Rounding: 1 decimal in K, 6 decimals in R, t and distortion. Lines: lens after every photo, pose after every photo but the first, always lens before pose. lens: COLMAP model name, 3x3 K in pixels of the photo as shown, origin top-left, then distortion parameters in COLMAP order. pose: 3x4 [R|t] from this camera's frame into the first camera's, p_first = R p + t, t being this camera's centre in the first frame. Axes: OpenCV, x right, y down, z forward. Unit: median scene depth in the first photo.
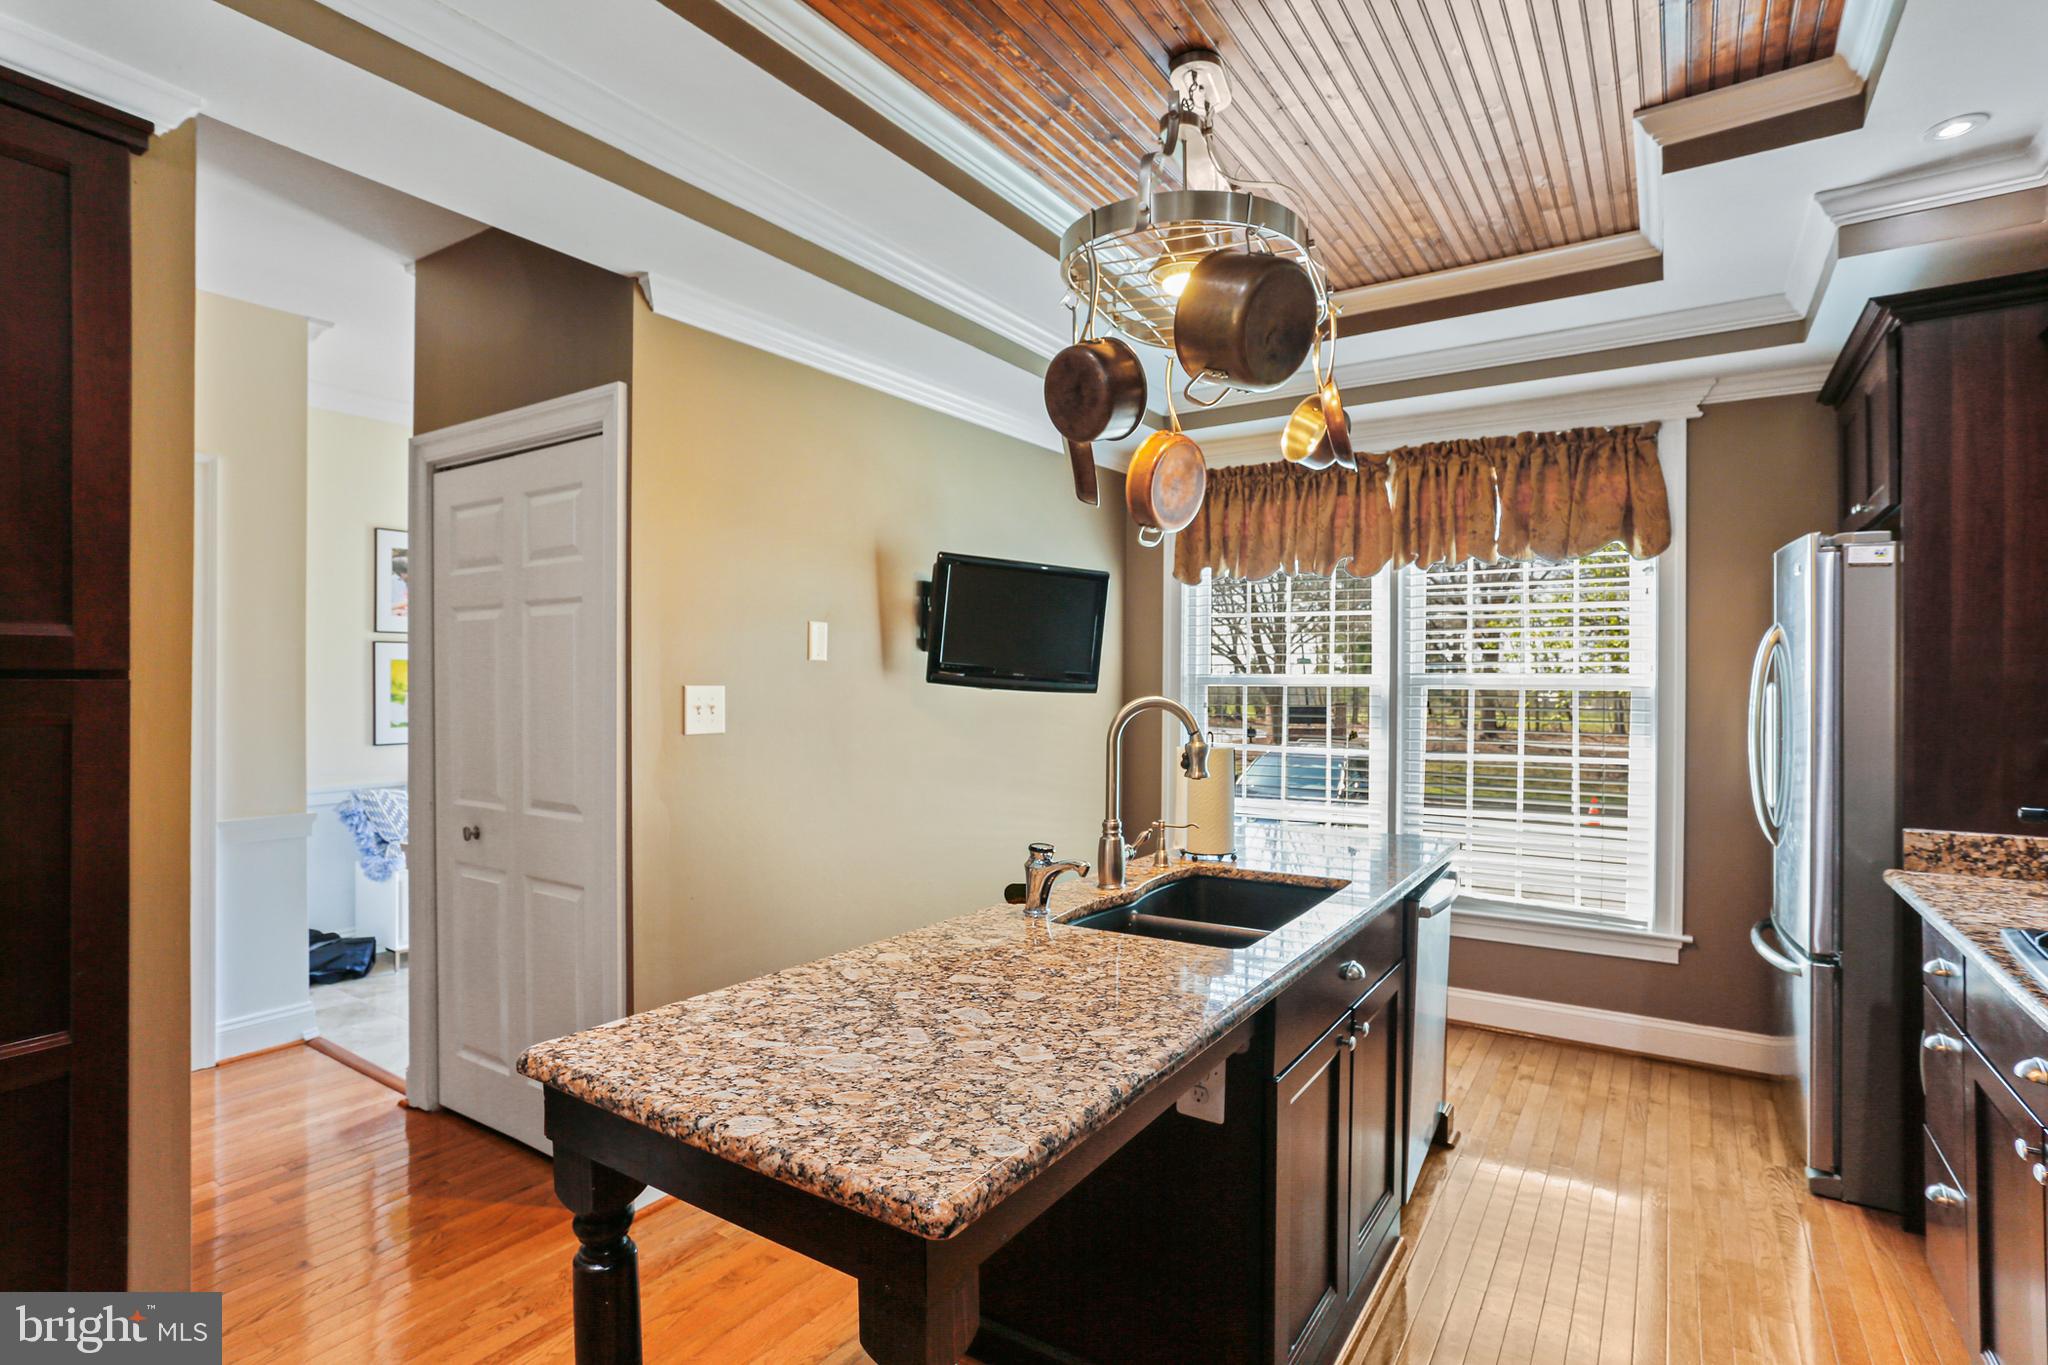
lens RADIAL K [[1038.7, 0, 1005.5], [0, 1038.7, 683.2], [0, 0, 1]] dist [-0.026768, 0.017921]
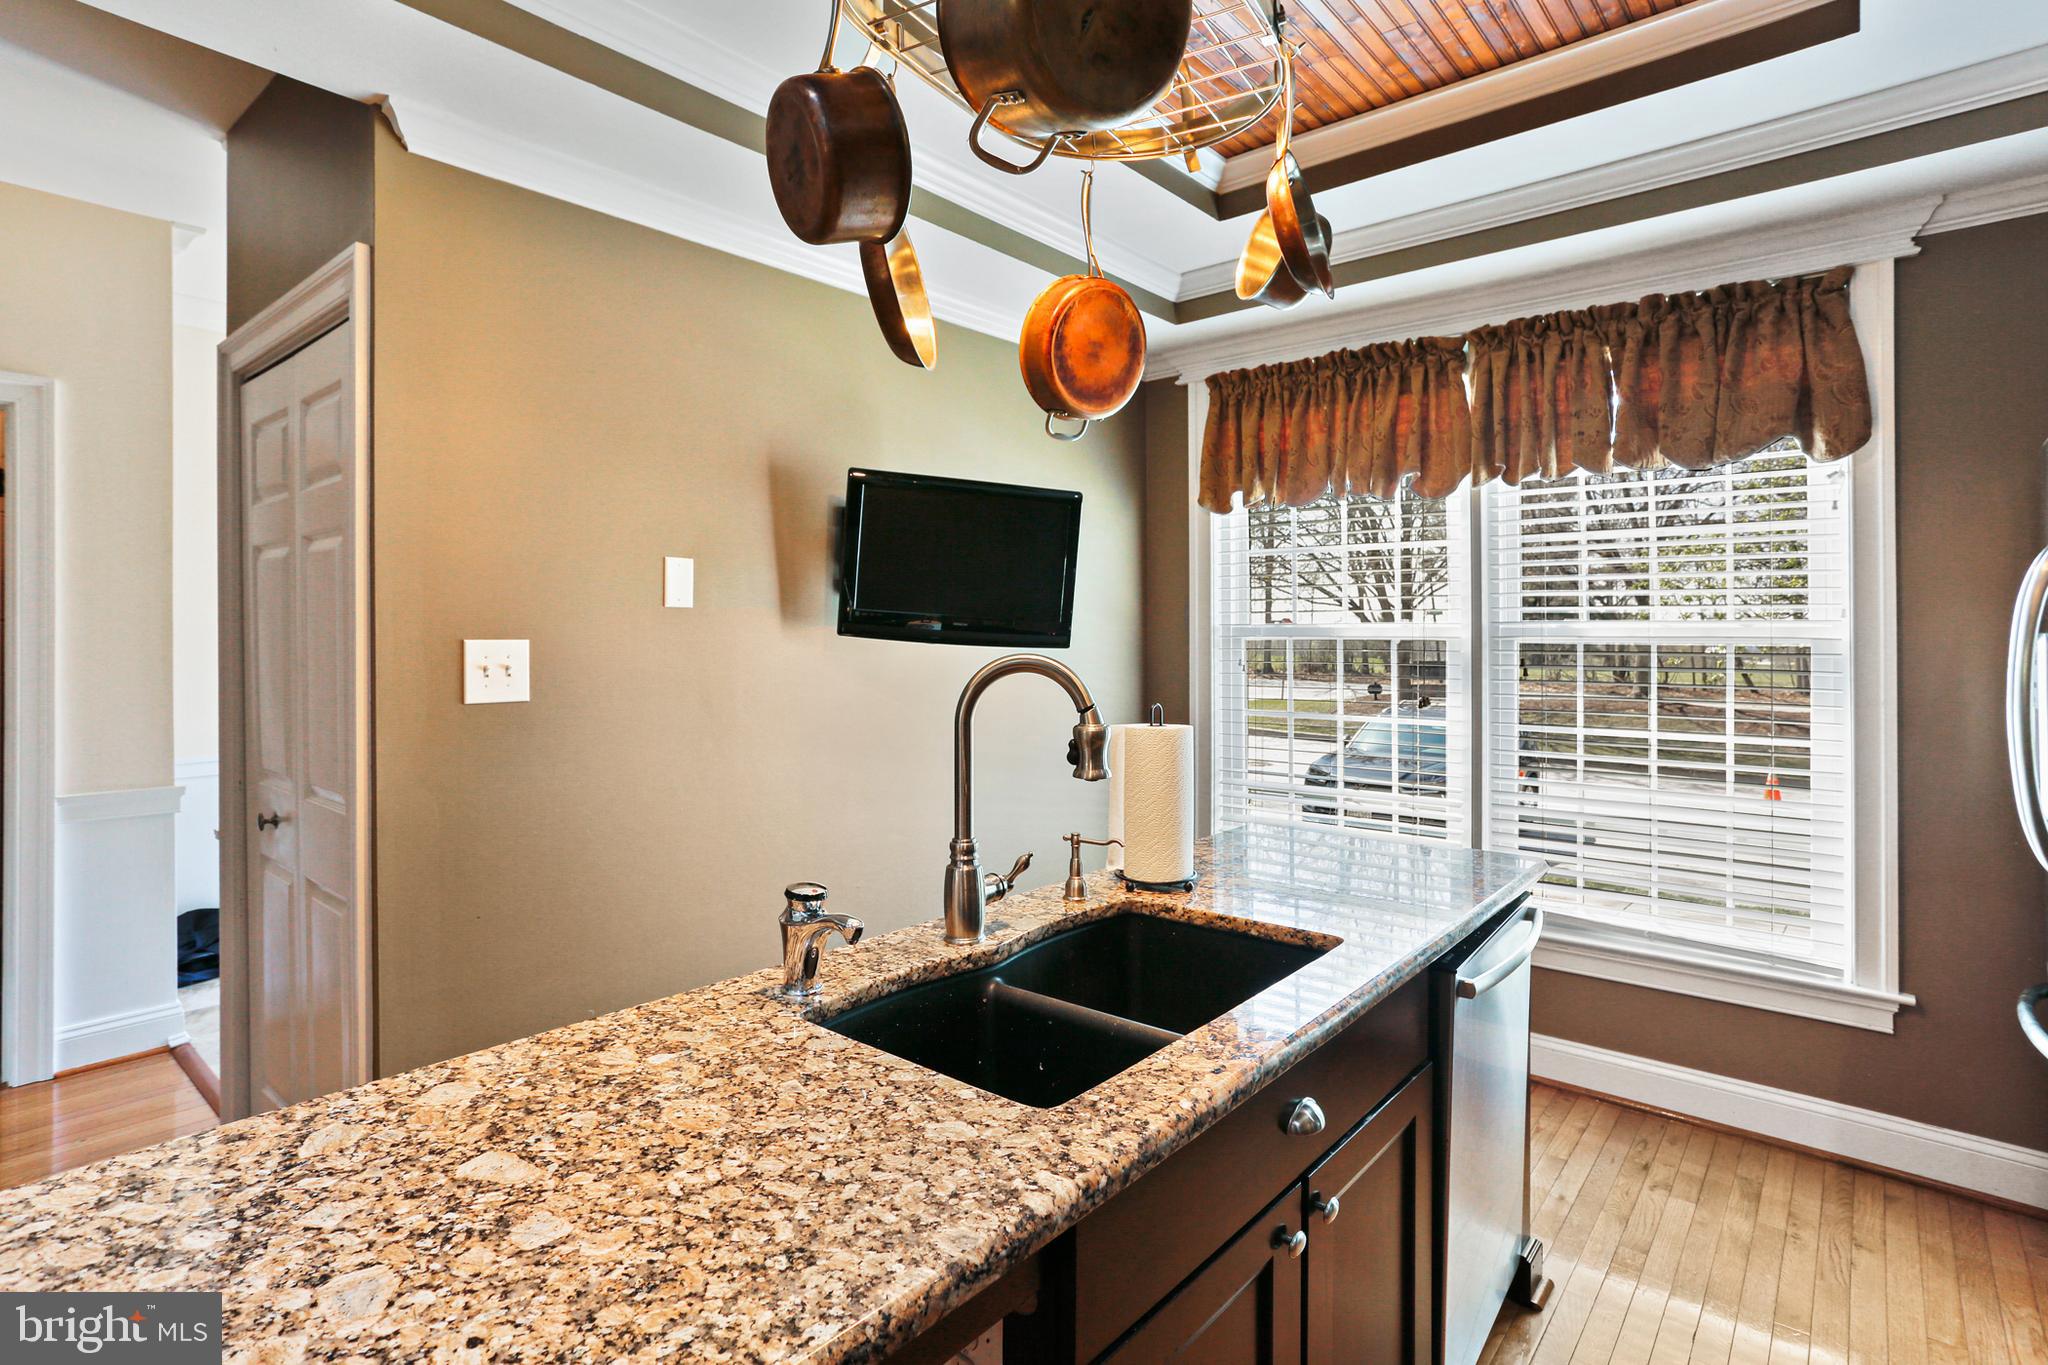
lens RADIAL K [[1038.7, 0, 1009.0], [0, 1038.7, 619.6], [0, 0, 1]] dist [-0.026768, 0.017921]
pose [[0.992500, -0.004150, -0.122171, 0.149163], [0.001994, 0.999840, -0.017759, 0.001550], [0.122225, 0.017382, 0.992350, 0.236724]]
